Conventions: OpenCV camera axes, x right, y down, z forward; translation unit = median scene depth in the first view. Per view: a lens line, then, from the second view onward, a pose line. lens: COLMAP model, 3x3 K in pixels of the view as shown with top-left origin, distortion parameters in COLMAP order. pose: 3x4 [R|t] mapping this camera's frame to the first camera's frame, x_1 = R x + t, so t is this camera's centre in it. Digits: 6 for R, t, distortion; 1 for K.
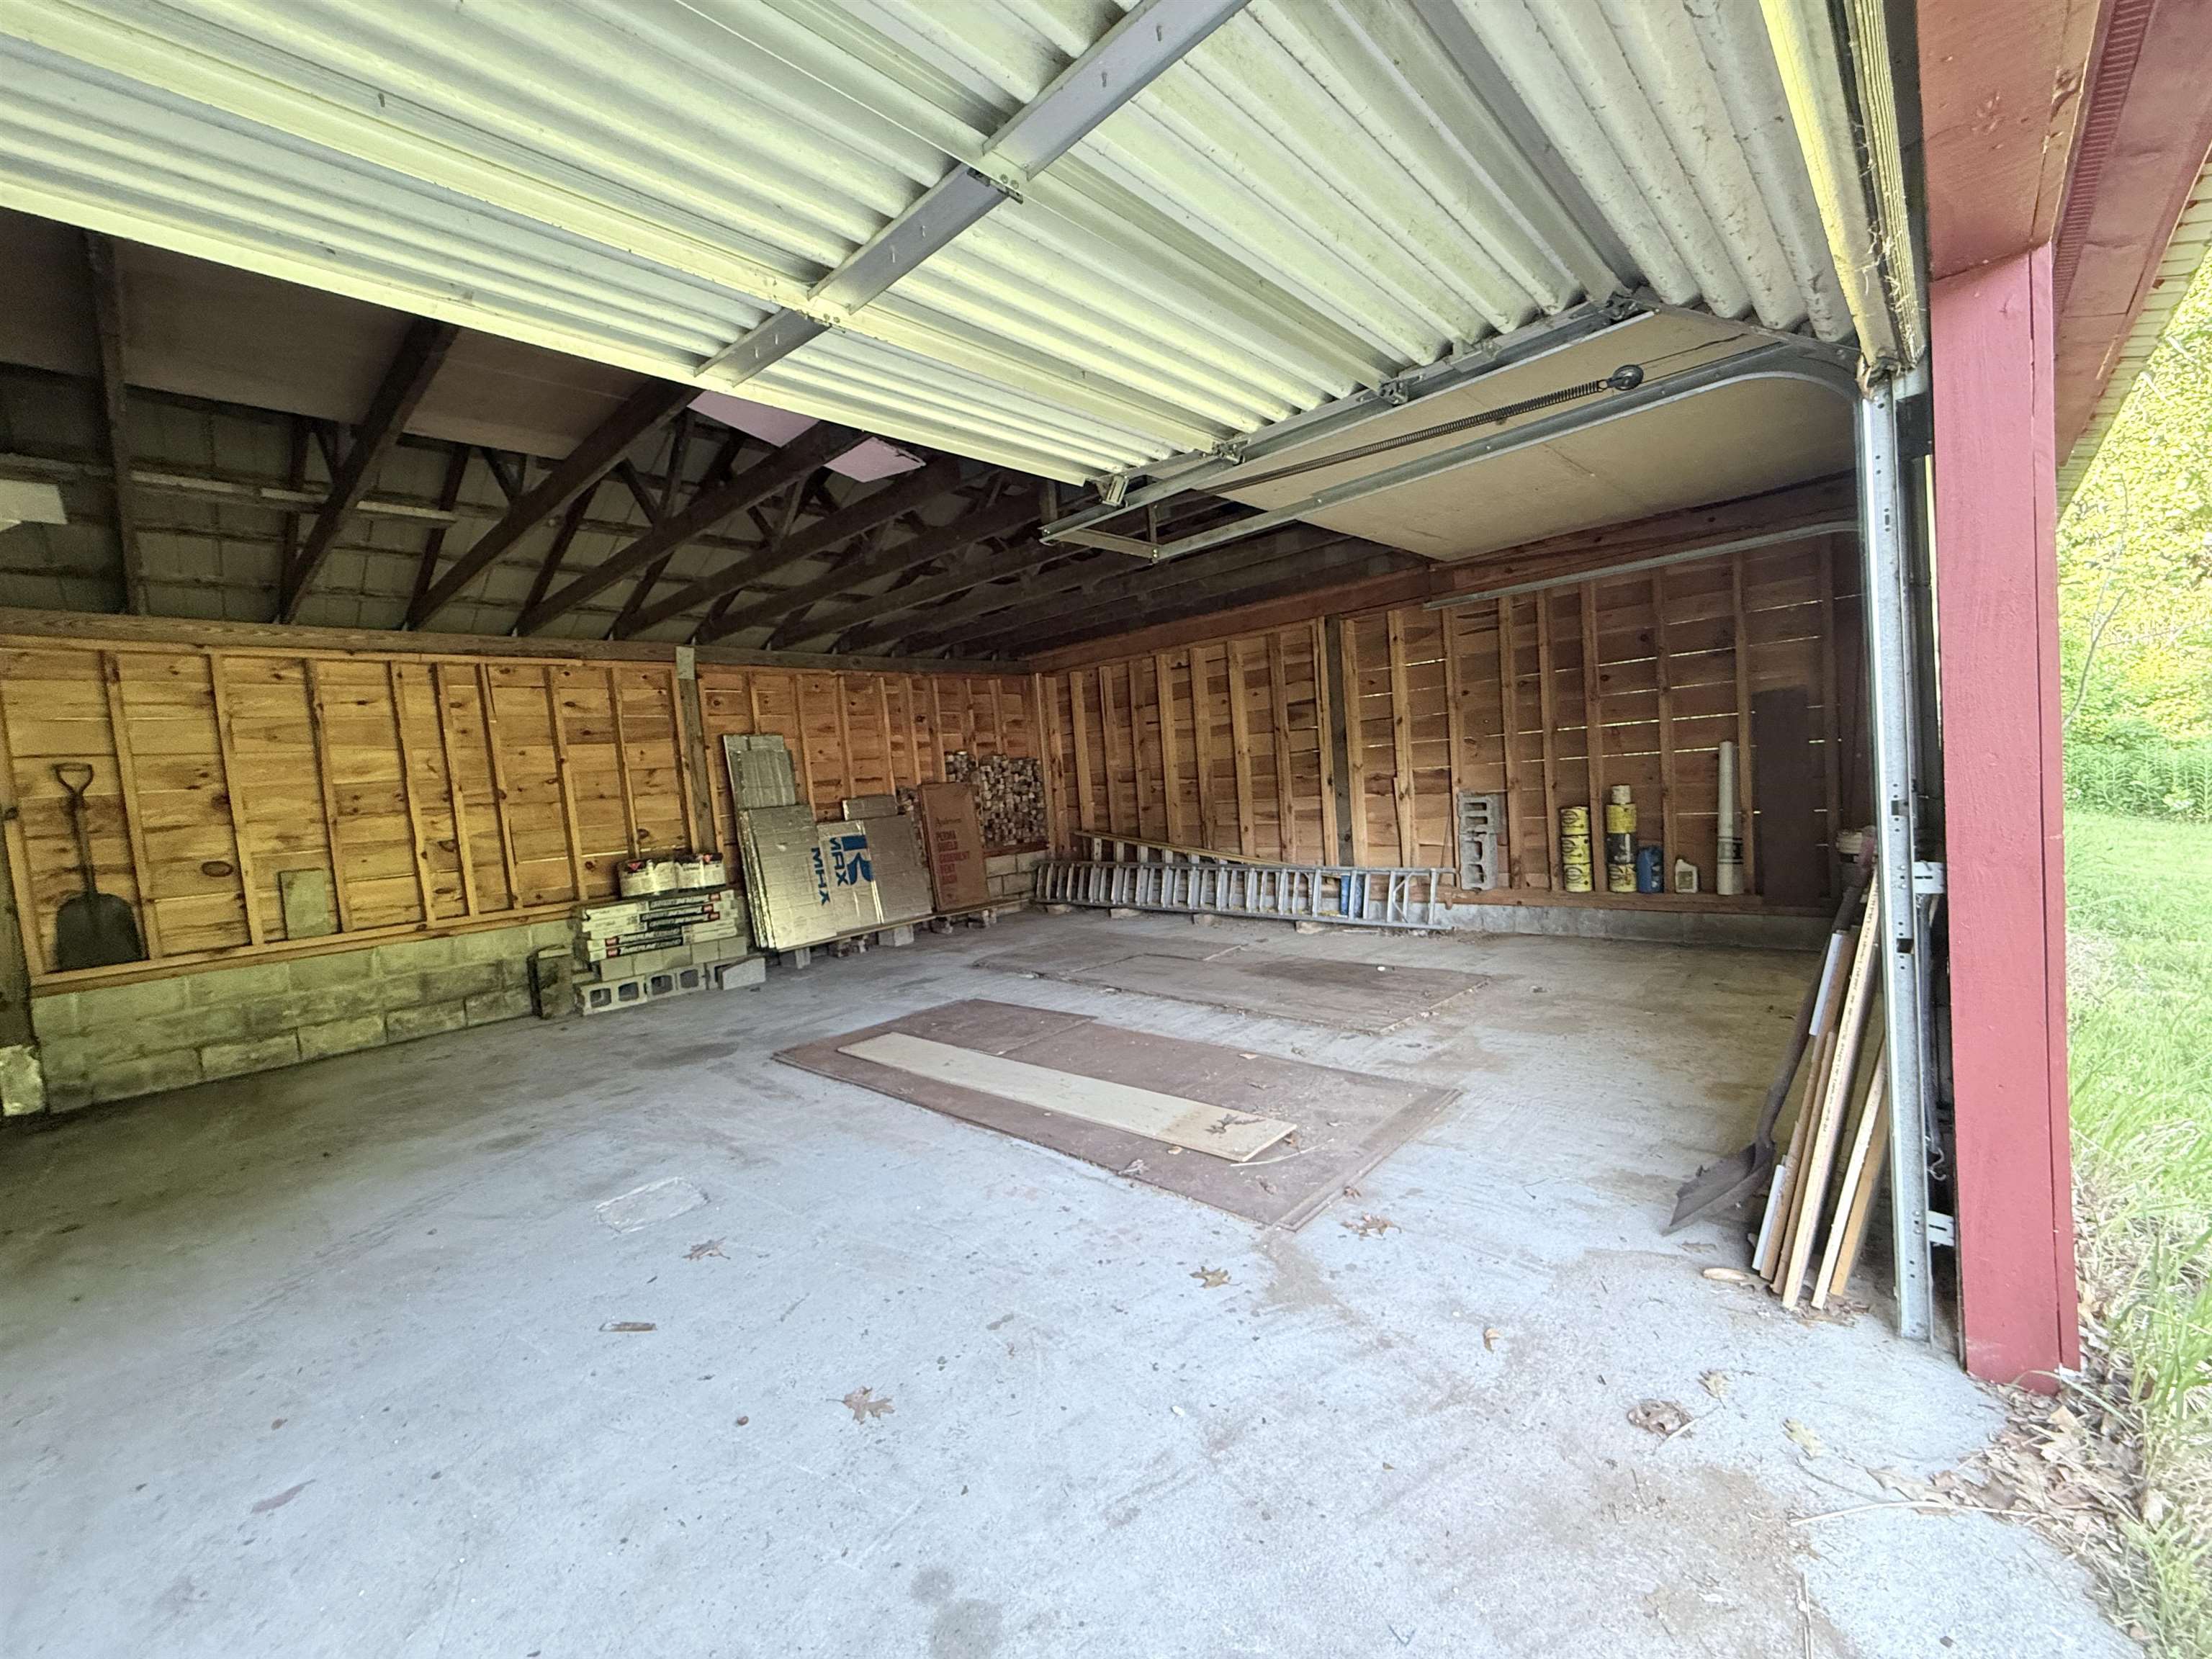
lens RADIAL K [[888.4, 0, 1106.0], [0, 888.4, 829.5], [0, 0, 1]] dist [0.000810, 0.000077]
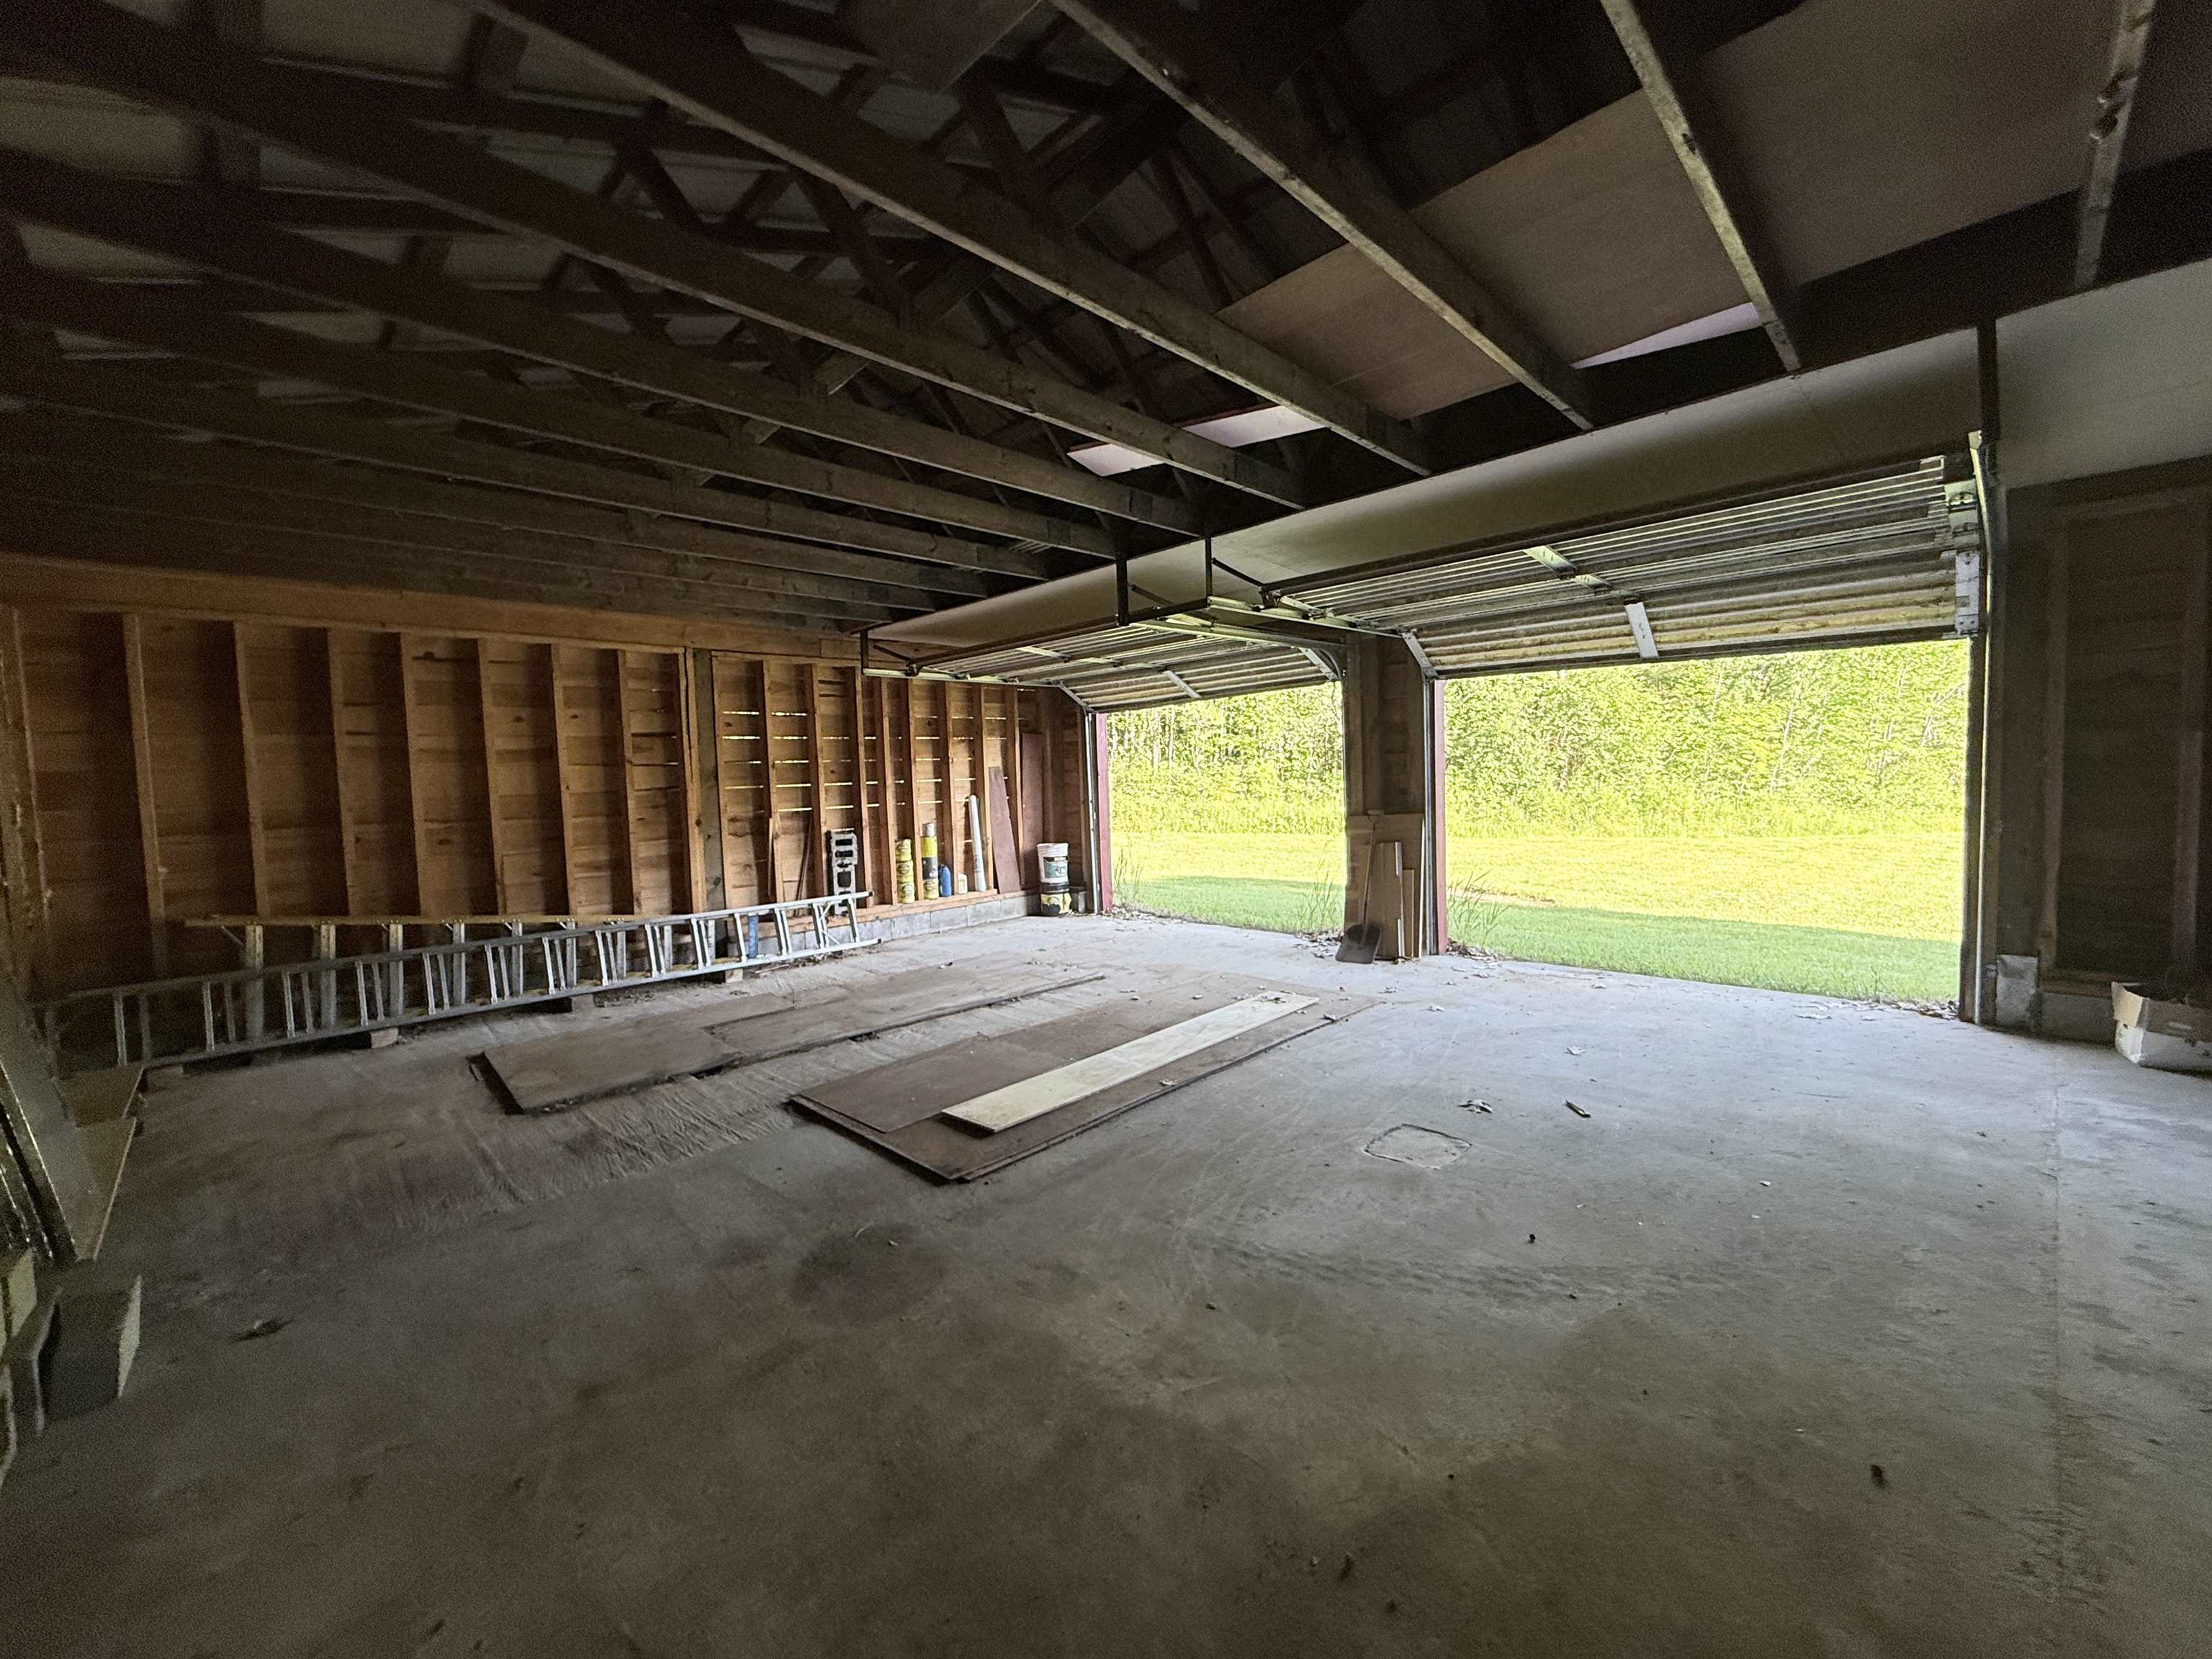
lens RADIAL K [[888.4, 0, 1106.0], [0, 888.4, 829.5], [0, 0, 1]] dist [0.000810, 0.000077]
pose [[0.028822, 0.016695, 0.999445, -1.026520], [0.097176, 0.995078, -0.019424, 0.019711], [-0.994850, 0.097682, 0.027058, 0.848056]]
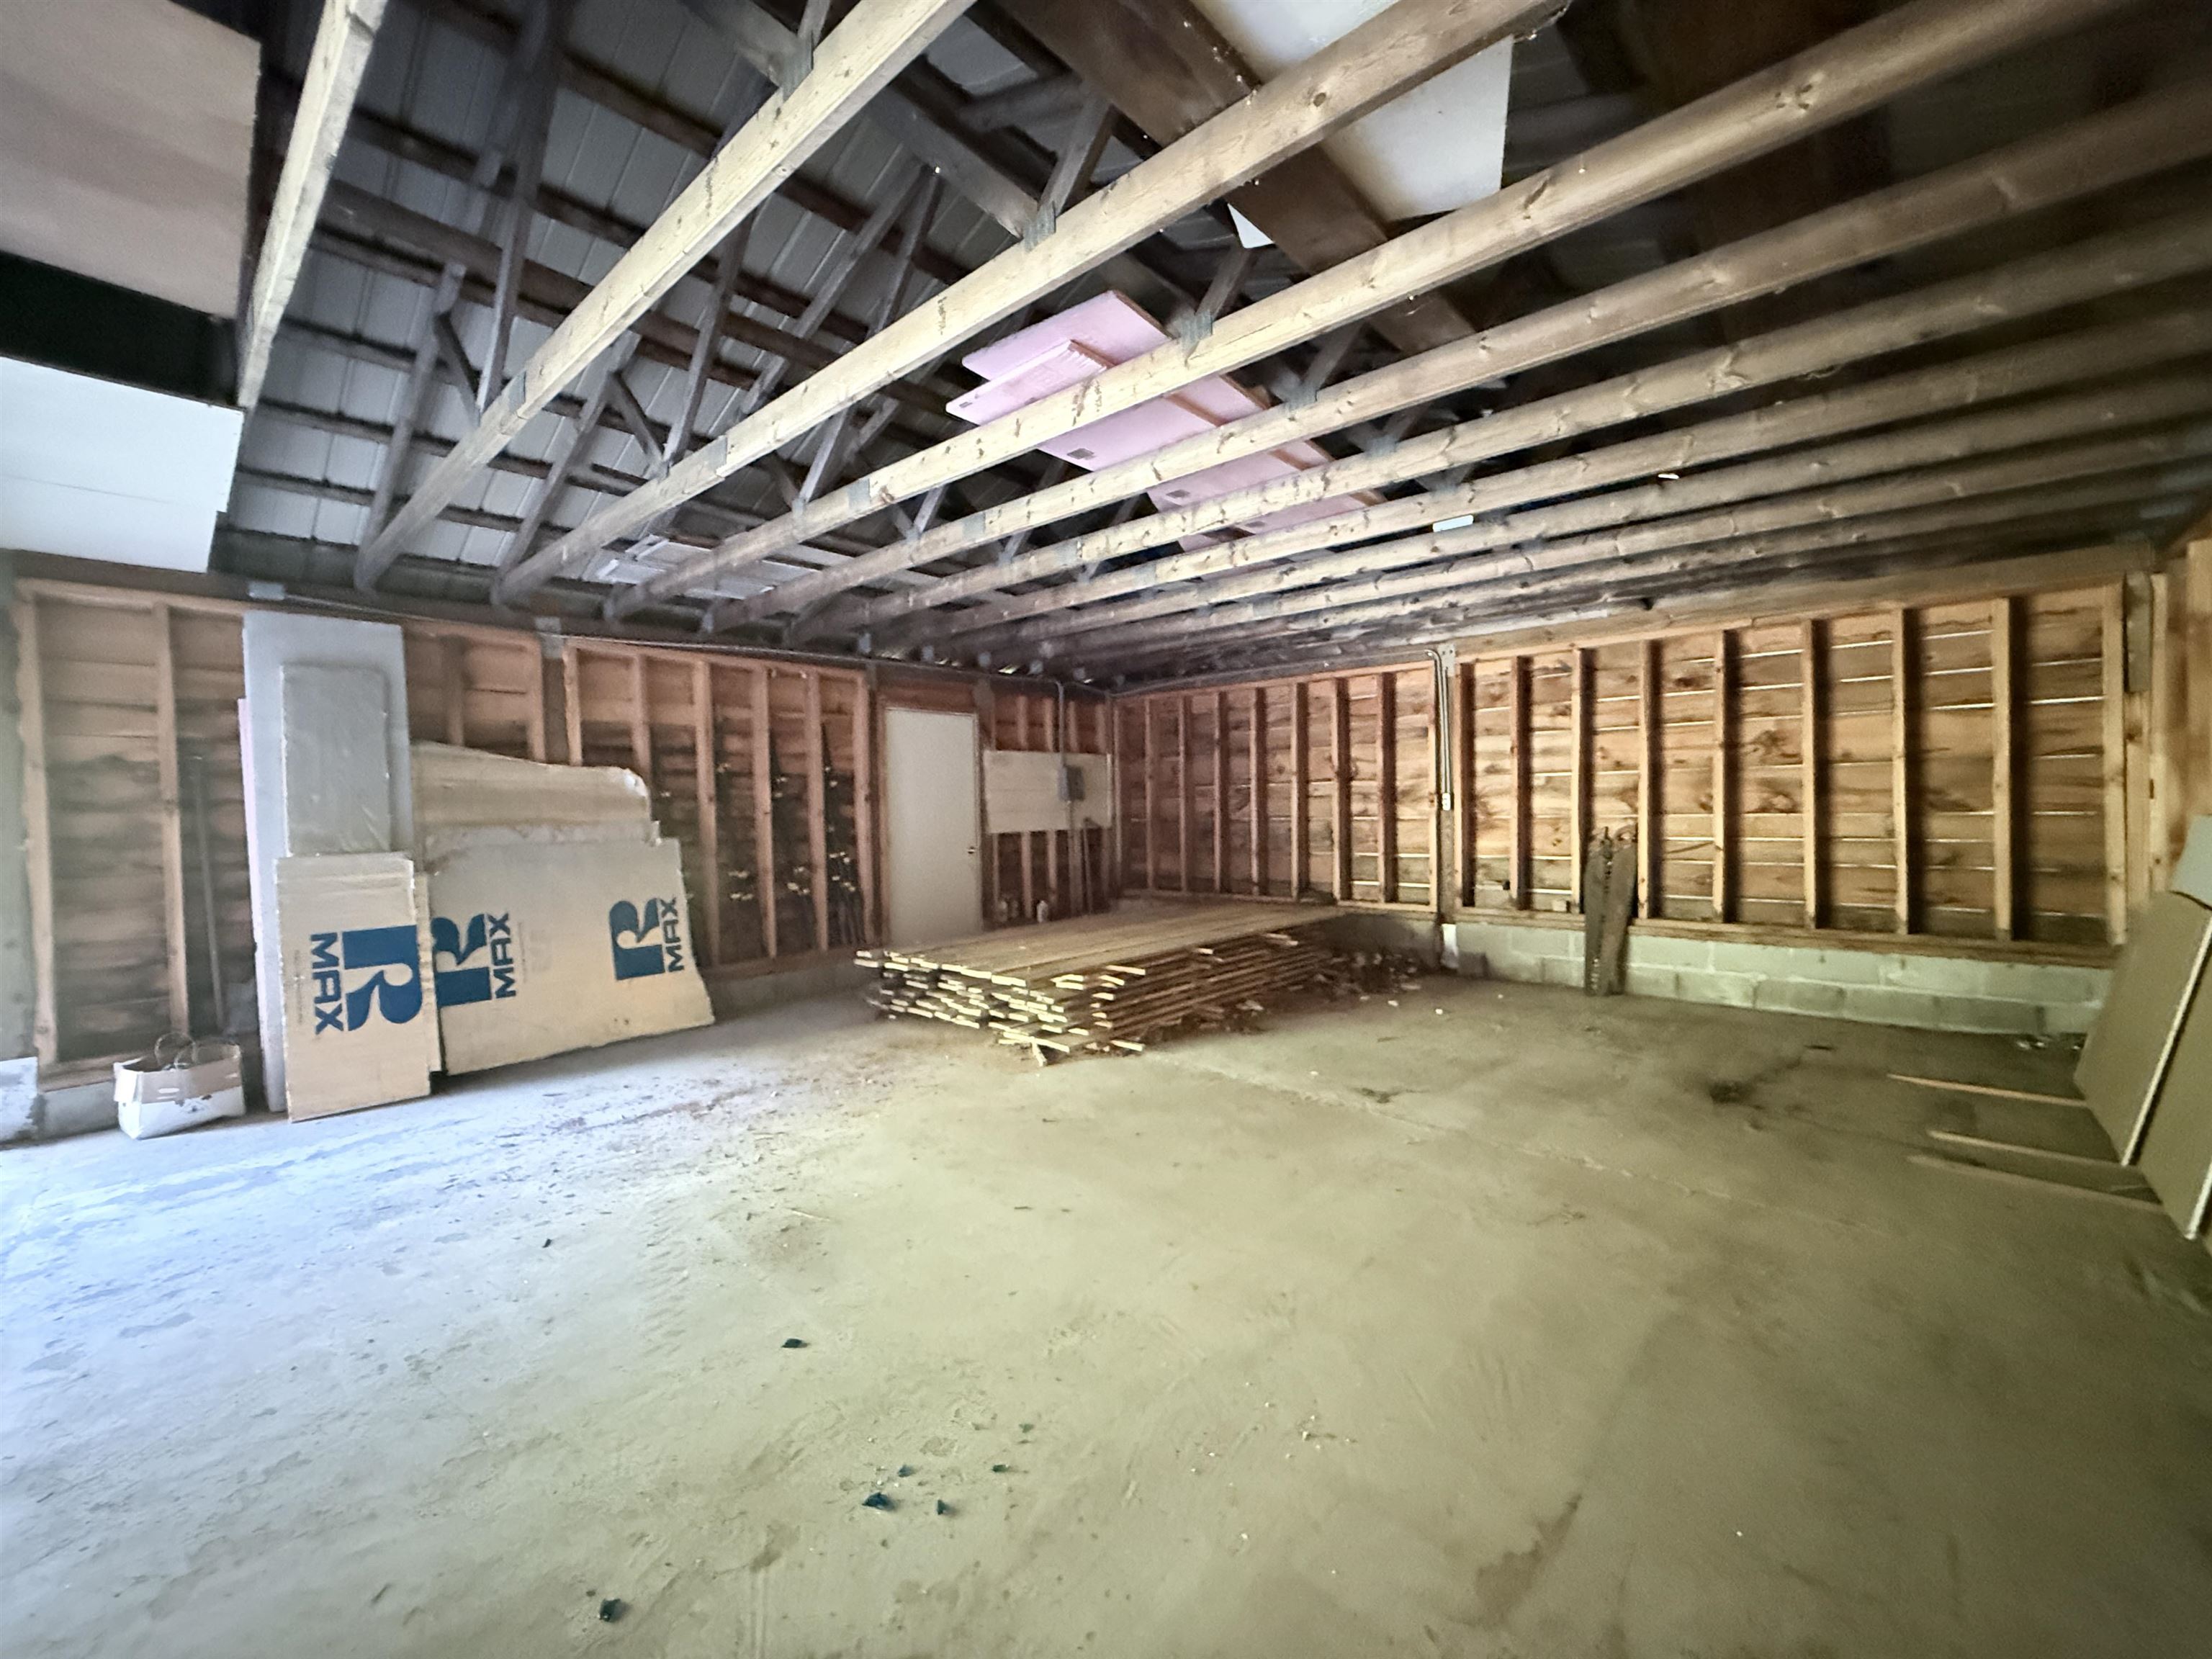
lens RADIAL K [[888.4, 0, 1106.0], [0, 888.4, 829.5], [0, 0, 1]] dist [0.000810, 0.000077]
pose [[-0.994773, 0.100951, -0.015378, -1.099295], [0.098985, 0.990282, 0.097686, 0.030342], [0.025090, 0.095653, -0.995098, 0.779423]]
